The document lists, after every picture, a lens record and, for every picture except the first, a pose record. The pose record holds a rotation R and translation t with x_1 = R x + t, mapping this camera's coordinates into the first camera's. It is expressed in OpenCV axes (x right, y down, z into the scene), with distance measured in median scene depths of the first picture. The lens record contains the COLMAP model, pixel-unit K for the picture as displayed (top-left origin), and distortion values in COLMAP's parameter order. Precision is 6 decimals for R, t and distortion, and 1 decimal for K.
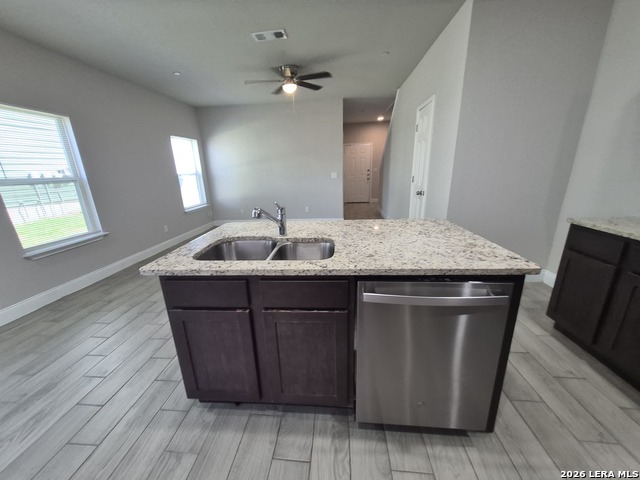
lens RADIAL K [[251.4, 0, 314.8], [0, 251.4, 245.0], [0, 0, 1]] dist [0.001493, 0.001992]
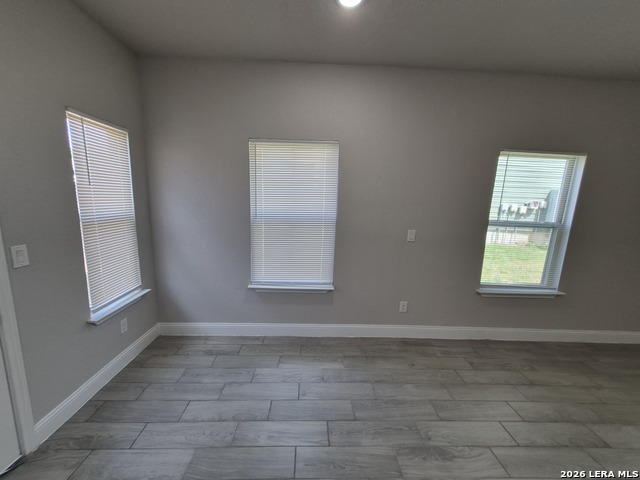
lens RADIAL K [[251.4, 0, 313.5], [0, 251.4, 242.2], [0, 0, 1]] dist [0.001493, 0.001992]
pose [[0.124653, 0.219713, -0.967568, -0.210055], [-0.331877, 0.928238, 0.168025, -0.080465], [0.935050, 0.300169, 0.188625, 0.075225]]
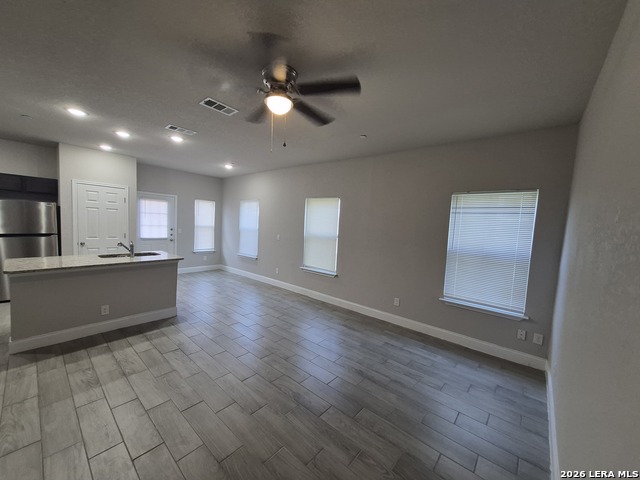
lens RADIAL K [[251.4, 0, 313.4], [0, 251.4, 242.8], [0, 0, 1]] dist [0.001493, 0.001992]
pose [[-0.590024, 0.073285, -0.804053, 0.380538], [-0.262750, 0.924233, 0.277048, -0.626493], [0.763436, 0.374730, -0.526064, 1.754529]]
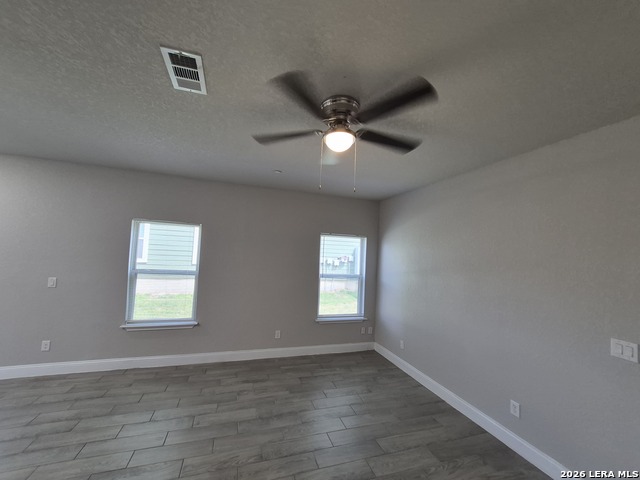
lens RADIAL K [[251.4, 0, 316.7], [0, 251.4, 242.4], [0, 0, 1]] dist [0.001493, 0.001992]
pose [[0.394330, 0.017023, -0.918811, 0.387824], [-0.330541, 0.935540, -0.124527, -0.452976], [0.857465, 0.352809, 0.374538, 1.026614]]
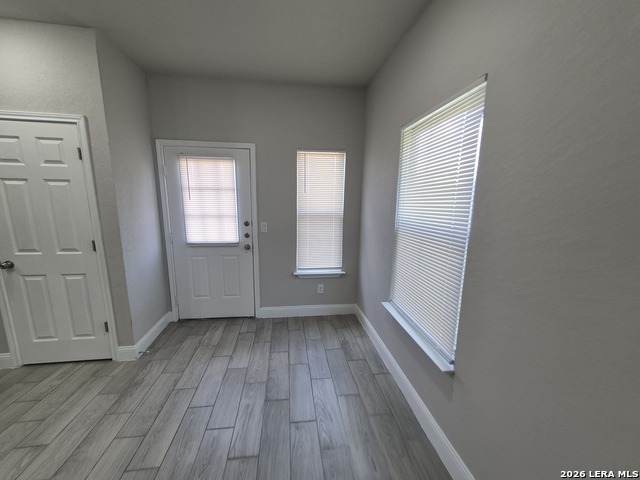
lens RADIAL K [[251.4, 0, 318.4], [0, 251.4, 242.0], [0, 0, 1]] dist [0.001493, 0.001992]
pose [[-0.976314, 0.069044, -0.205047, -0.703725], [-0.033076, 0.888946, 0.456817, -0.206283], [0.213816, 0.452779, -0.865606, 0.583301]]
